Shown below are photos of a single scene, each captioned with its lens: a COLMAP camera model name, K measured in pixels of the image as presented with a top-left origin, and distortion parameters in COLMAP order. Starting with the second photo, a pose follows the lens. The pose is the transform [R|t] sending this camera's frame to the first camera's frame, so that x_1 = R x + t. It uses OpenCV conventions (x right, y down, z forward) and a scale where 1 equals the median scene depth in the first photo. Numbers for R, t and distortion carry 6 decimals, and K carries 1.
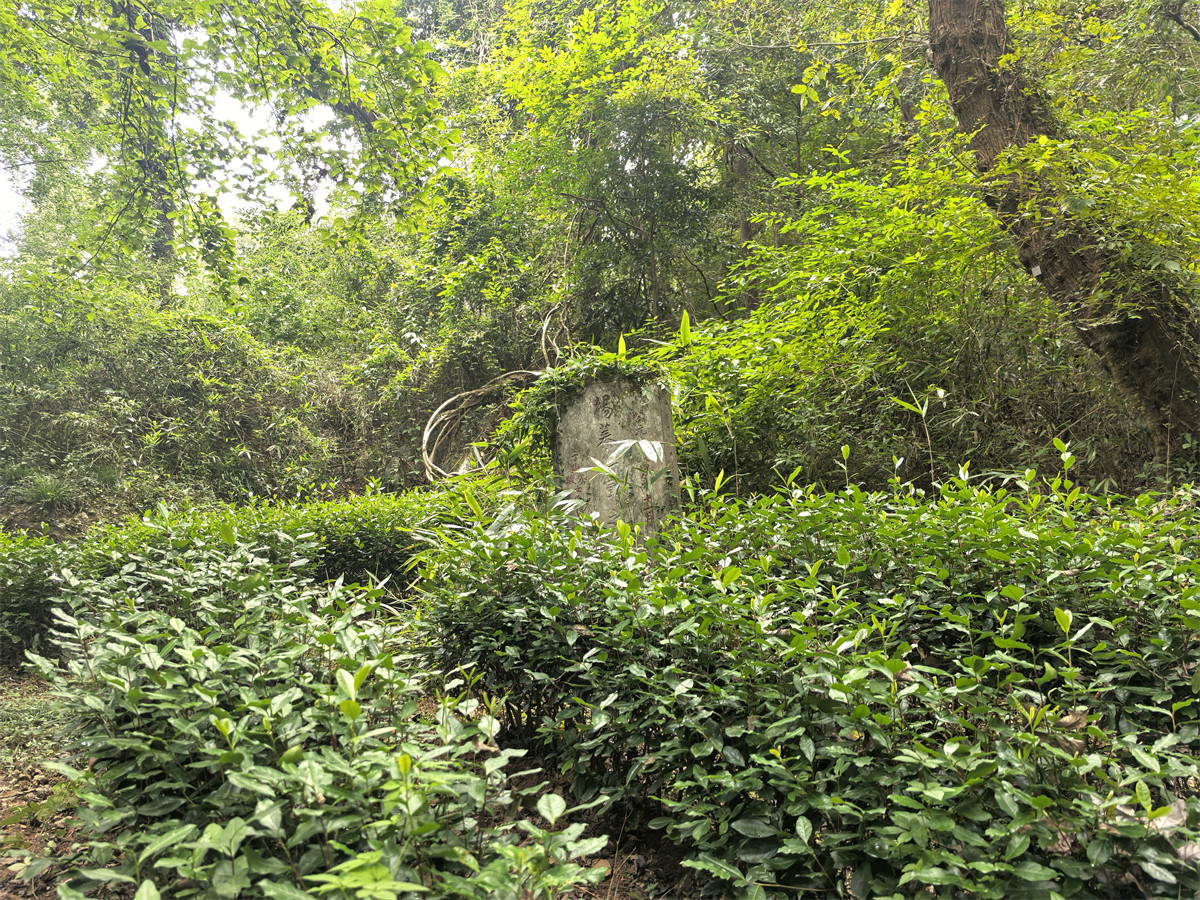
lens RADIAL K [[964.1, 0, 602.3], [0, 964.1, 446.9], [0, 0, 1]] dist [-0.009595, 0.002774]
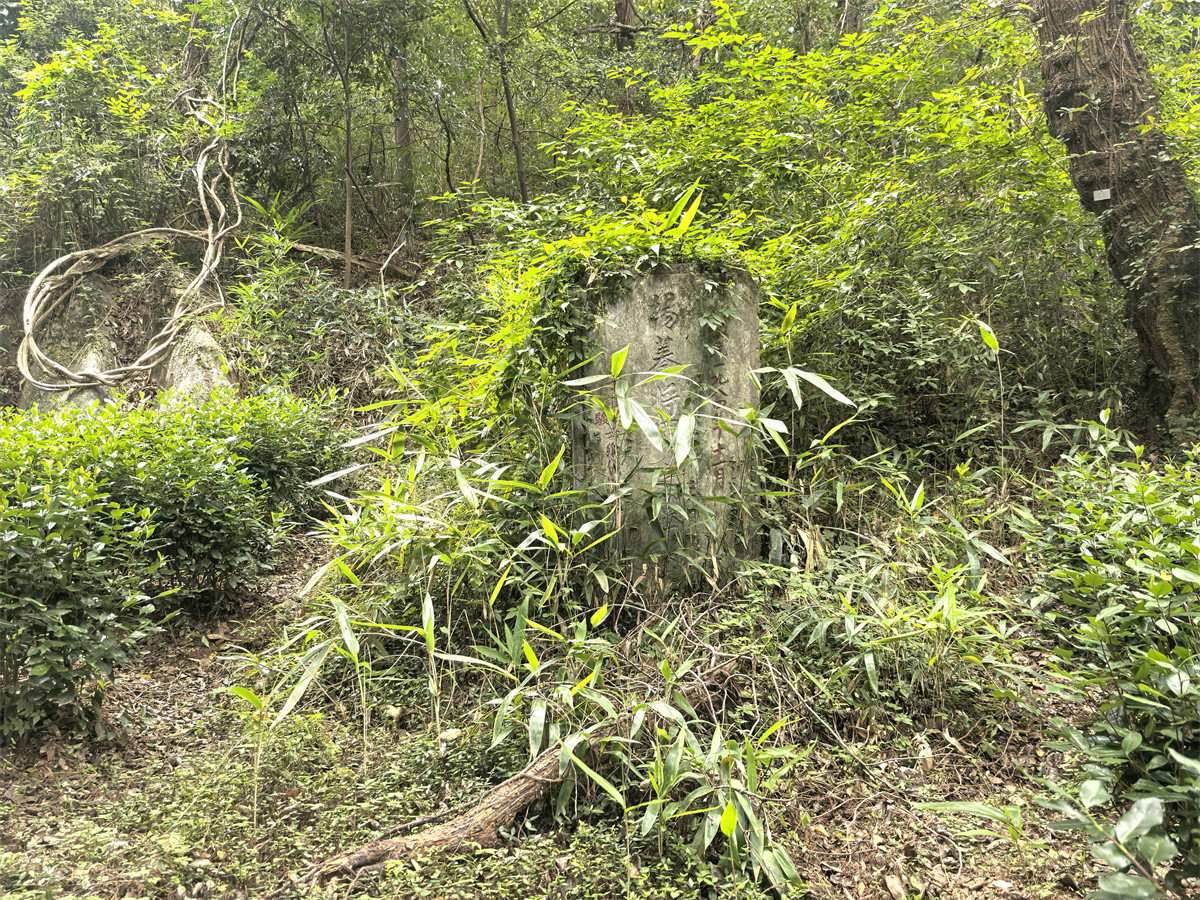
lens RADIAL K [[964.1, 0, 593.8], [0, 964.1, 453.2], [0, 0, 1]] dist [-0.009595, 0.002774]
pose [[0.845010, 0.000915, 0.534750, -0.197340], [-0.061405, 0.993550, 0.095331, -0.002253], [-0.531214, -0.113391, 0.839616, 0.232624]]
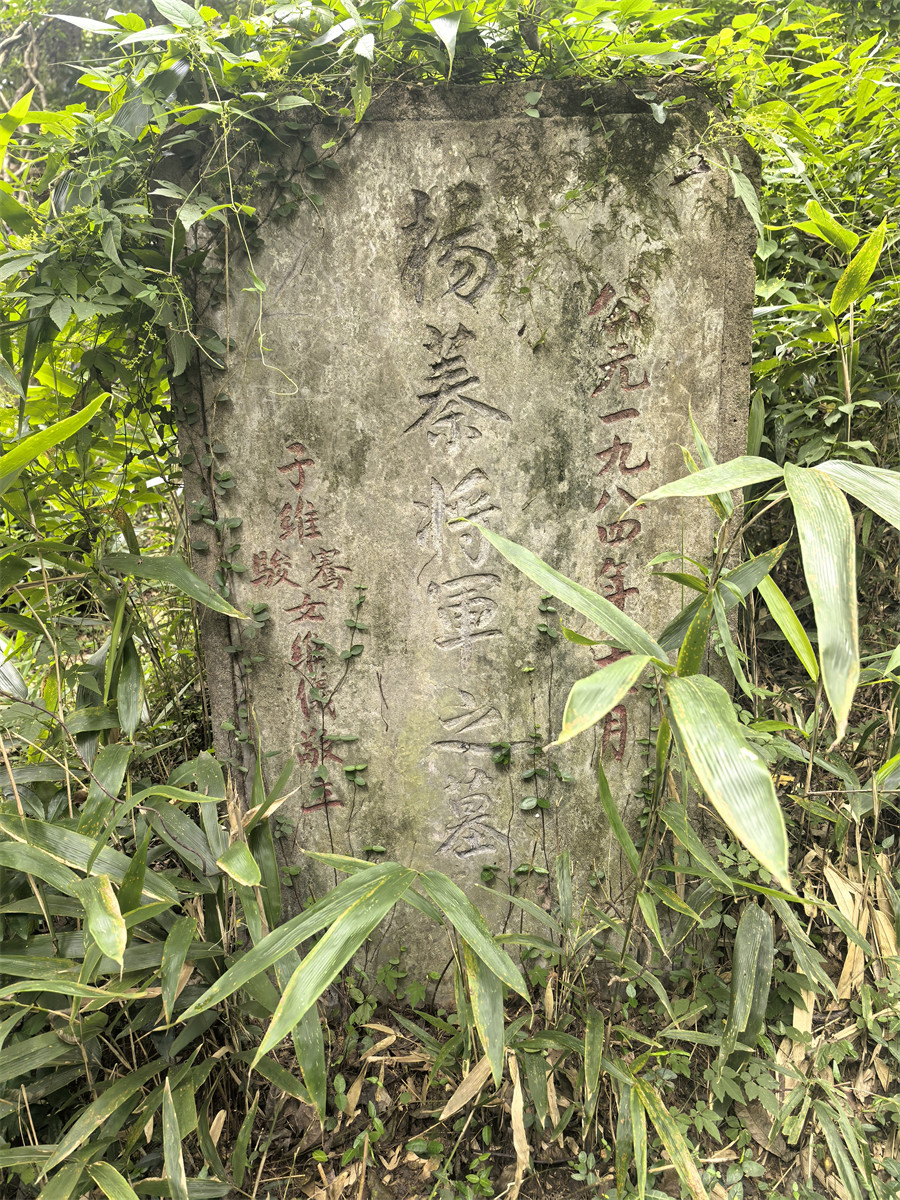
lens RADIAL K [[964.1, 0, 462.8], [0, 964.1, 608.5], [0, 0, 1]] dist [-0.009595, 0.002774]
pose [[0.921811, -0.049744, 0.384436, -0.040872], [-0.063902, 0.958664, 0.277272, -0.011721], [-0.382337, -0.280158, 0.880528, 0.398383]]
